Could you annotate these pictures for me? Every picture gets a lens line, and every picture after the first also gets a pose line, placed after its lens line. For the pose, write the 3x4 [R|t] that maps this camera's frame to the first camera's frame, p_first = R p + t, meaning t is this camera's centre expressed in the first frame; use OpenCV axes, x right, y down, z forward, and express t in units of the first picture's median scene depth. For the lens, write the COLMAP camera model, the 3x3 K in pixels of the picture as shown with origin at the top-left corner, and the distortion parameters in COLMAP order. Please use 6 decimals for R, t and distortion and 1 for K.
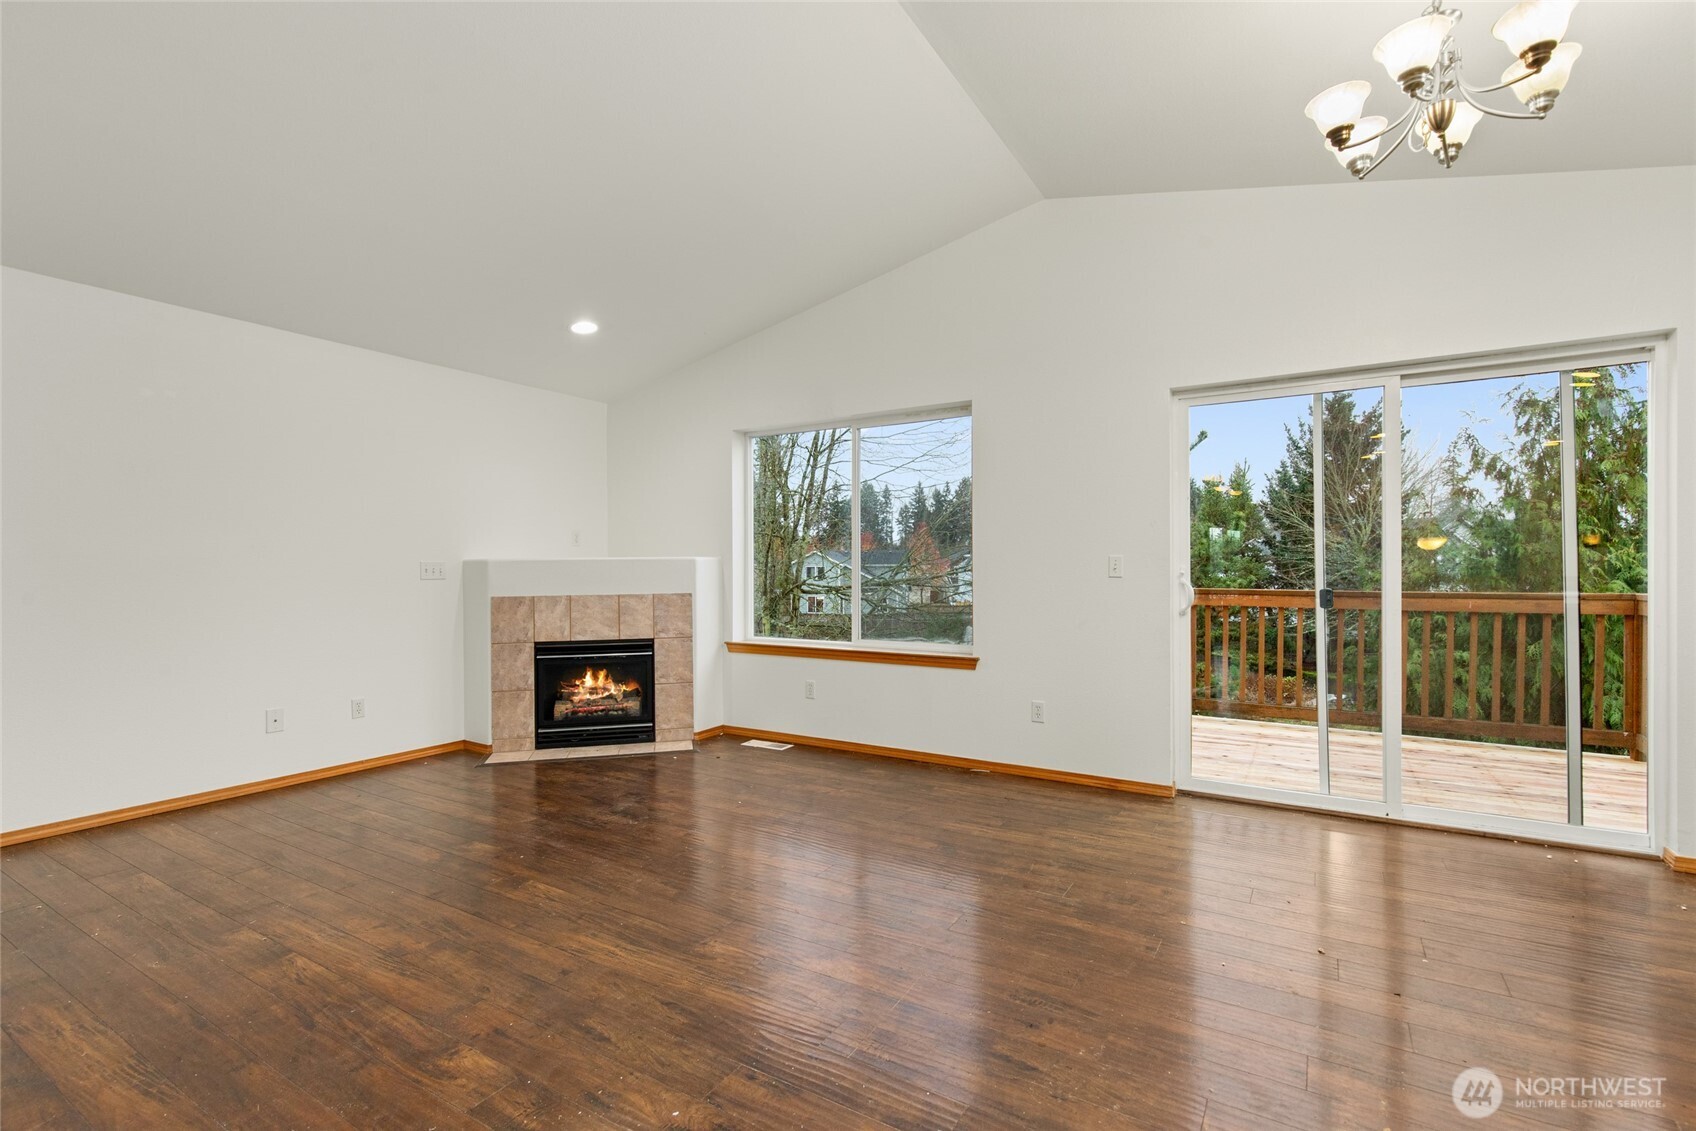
lens RADIAL K [[768.9, 0, 853.4], [0, 768.9, 570.6], [0, 0, 1]] dist [0.008387, -0.000924]
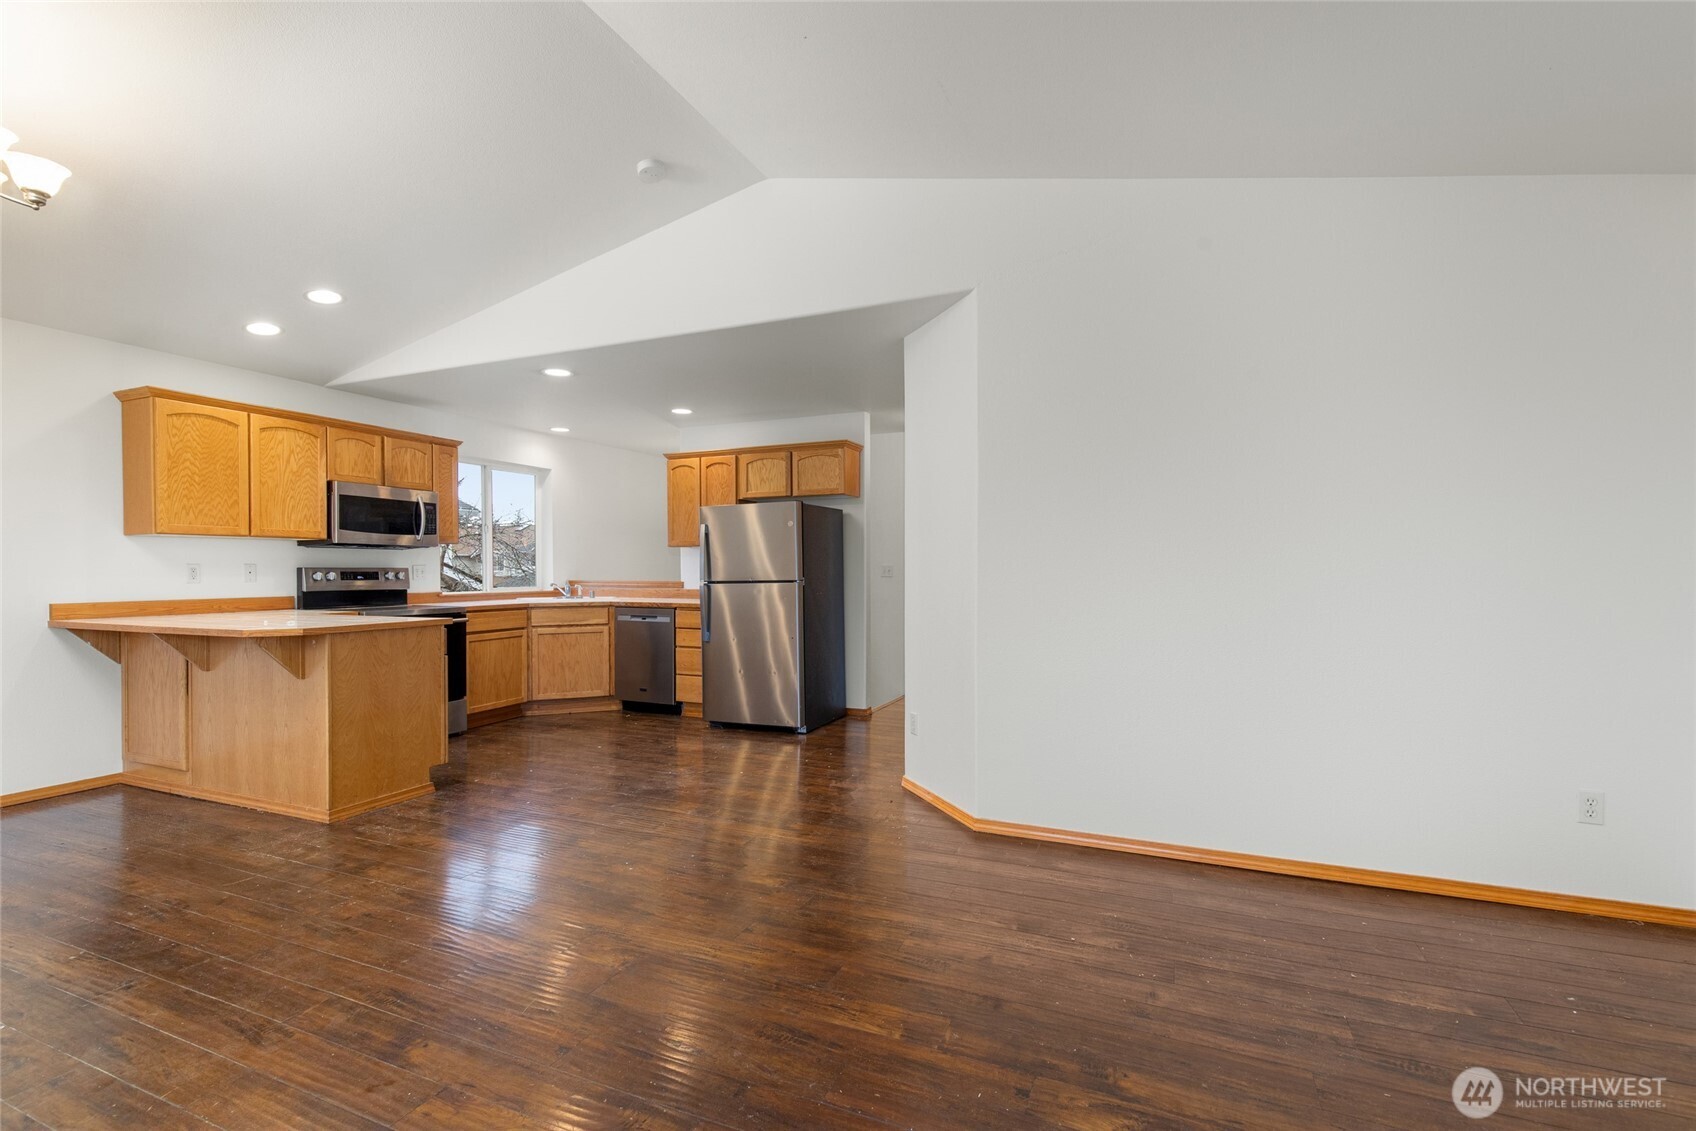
lens RADIAL K [[768.9, 0, 845.6], [0, 768.9, 574.6], [0, 0, 1]] dist [0.008387, -0.000924]
pose [[-0.990625, 0.007030, -0.136430, -0.166382], [0.005417, 0.999911, 0.012189, -0.006821], [0.136503, 0.011336, -0.990575, 0.975684]]
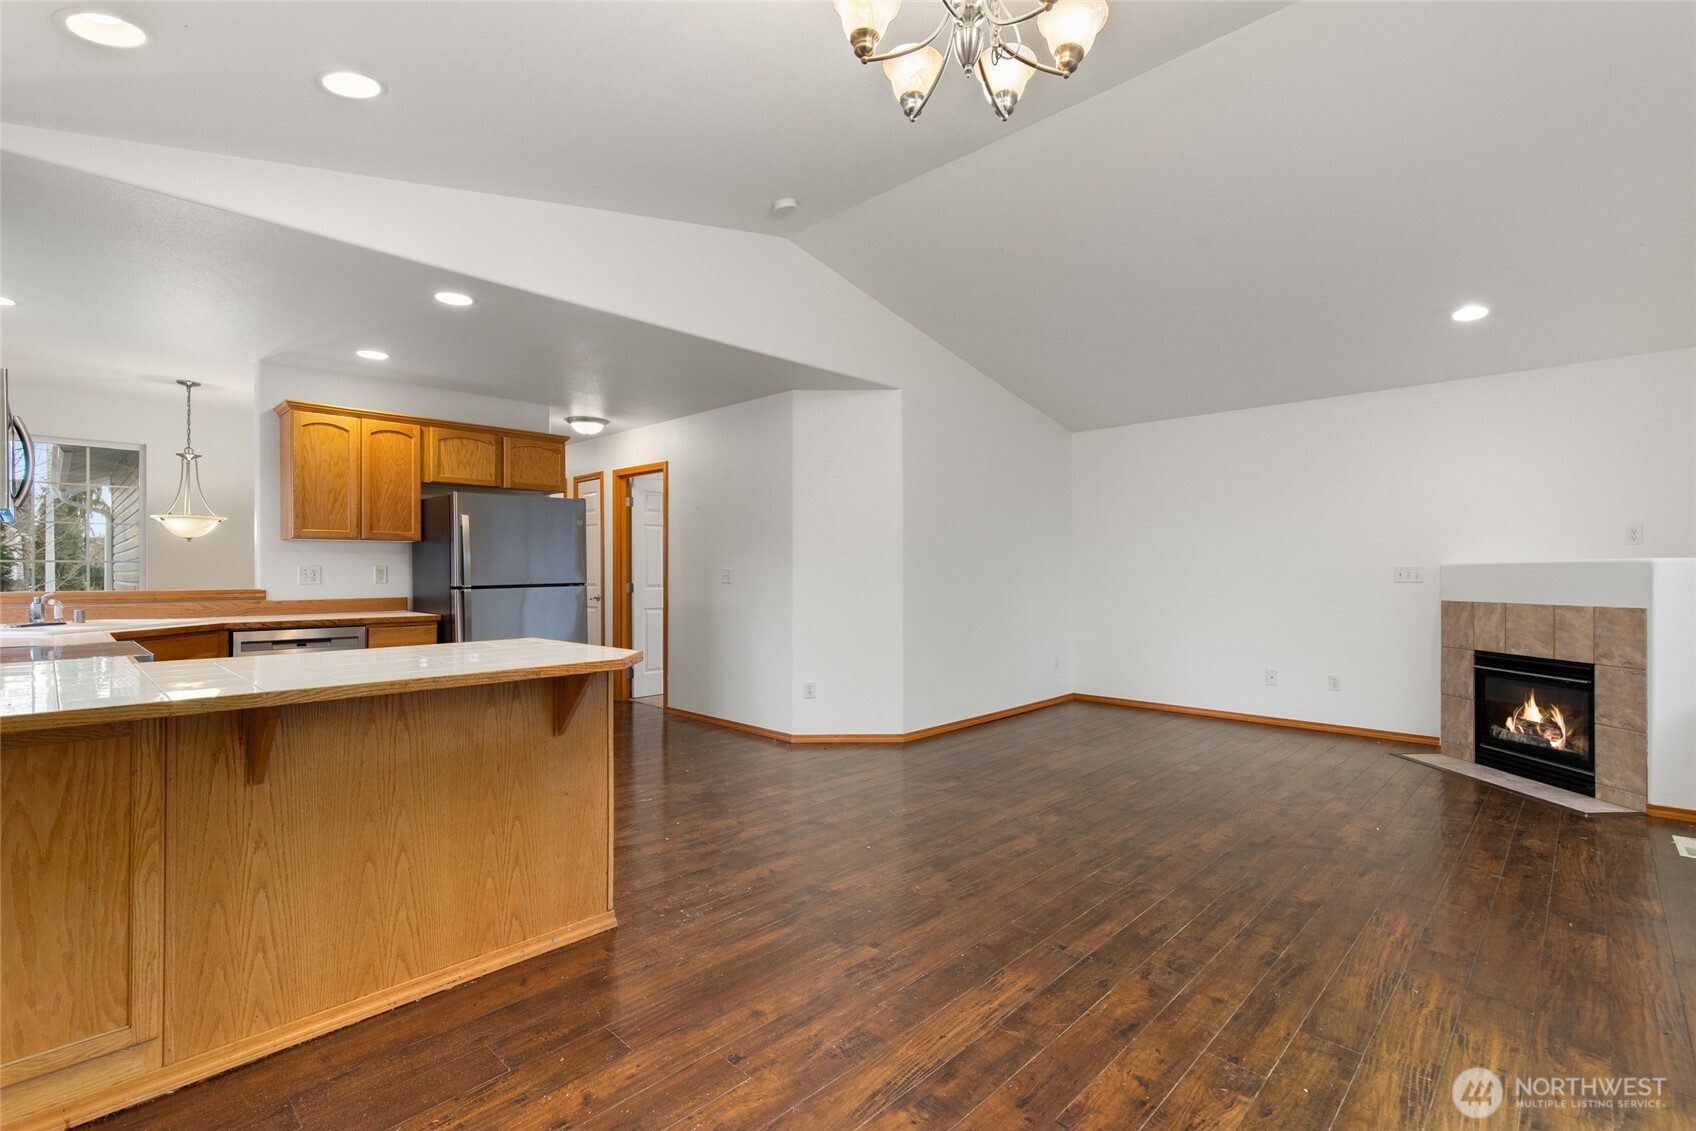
lens RADIAL K [[768.9, 0, 846.2], [0, 768.9, 565.7], [0, 0, 1]] dist [0.008387, -0.000924]
pose [[-0.219855, -0.003221, -0.975527, 0.694752], [-0.002973, 0.999992, -0.002632, -0.007039], [0.975528, 0.002322, -0.219863, 0.452350]]
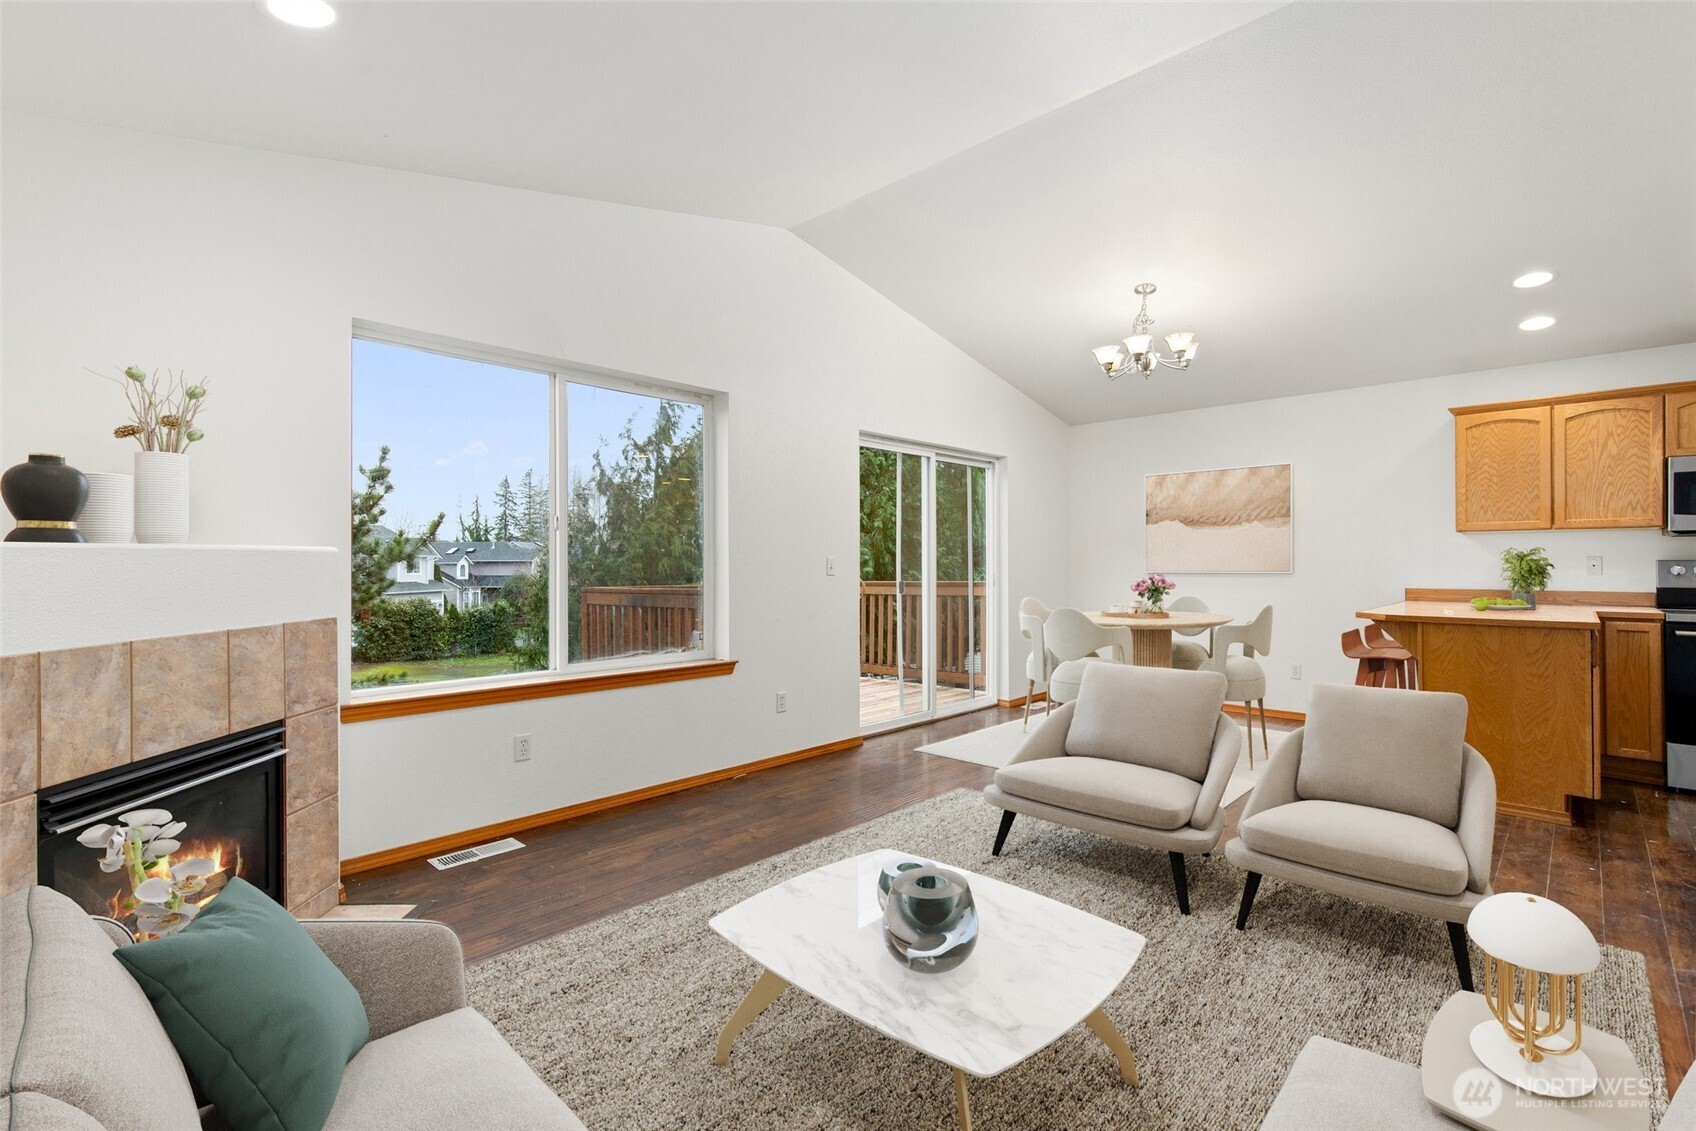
lens RADIAL K [[768.9, 0, 849.1], [0, 768.9, 562.9], [0, 0, 1]] dist [0.008387, -0.000924]
pose [[0.212670, 0.004319, 0.977114, -0.671981], [0.003639, 0.999980, -0.005212, -0.003194], [-0.977117, 0.004665, 0.212650, 0.585190]]
